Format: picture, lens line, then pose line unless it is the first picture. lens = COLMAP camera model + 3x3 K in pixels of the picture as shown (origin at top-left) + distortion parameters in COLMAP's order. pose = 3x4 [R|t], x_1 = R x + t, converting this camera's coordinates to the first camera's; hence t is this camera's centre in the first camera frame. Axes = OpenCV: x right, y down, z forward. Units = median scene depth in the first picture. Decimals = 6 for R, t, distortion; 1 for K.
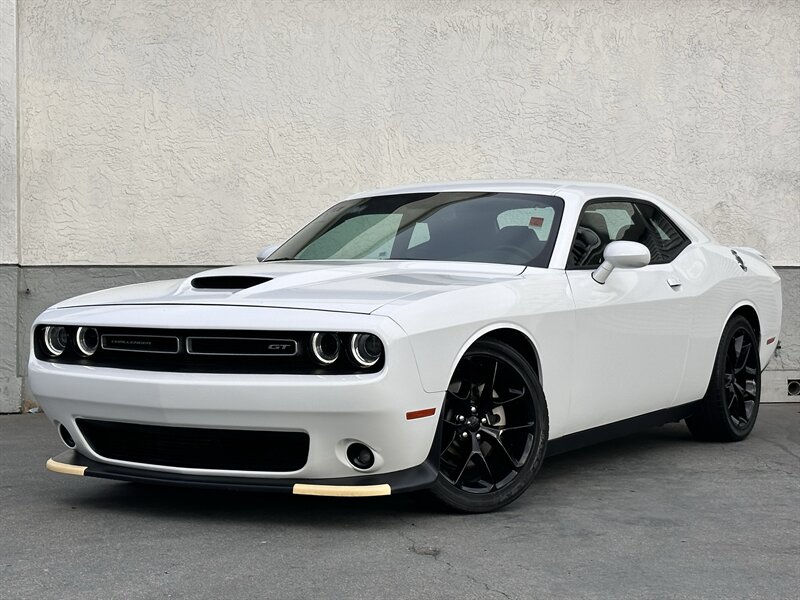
lens RADIAL K [[1558.0, 0, 408.4], [0, 1558.0, 318.2], [0, 0, 1]] dist [0.136232, 0.000000]
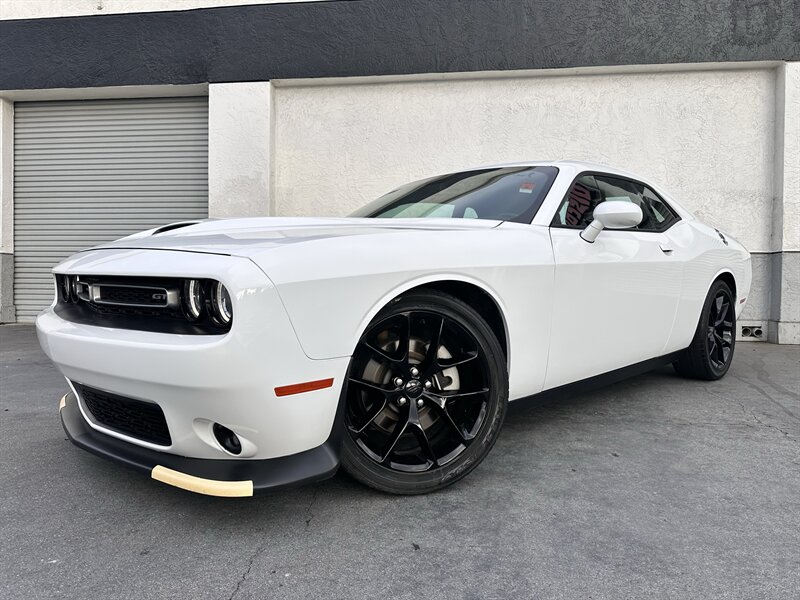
lens RADIAL K [[565.0, 0, 396.2], [0, 565.0, 301.2], [0, 0, 1]] dist [0.030070, -0.039810]
pose [[0.964069, 0.020721, -0.264844, 0.065108], [-0.014705, 0.999587, 0.024679, 0.006087], [0.265246, -0.019898, 0.963975, 0.393428]]
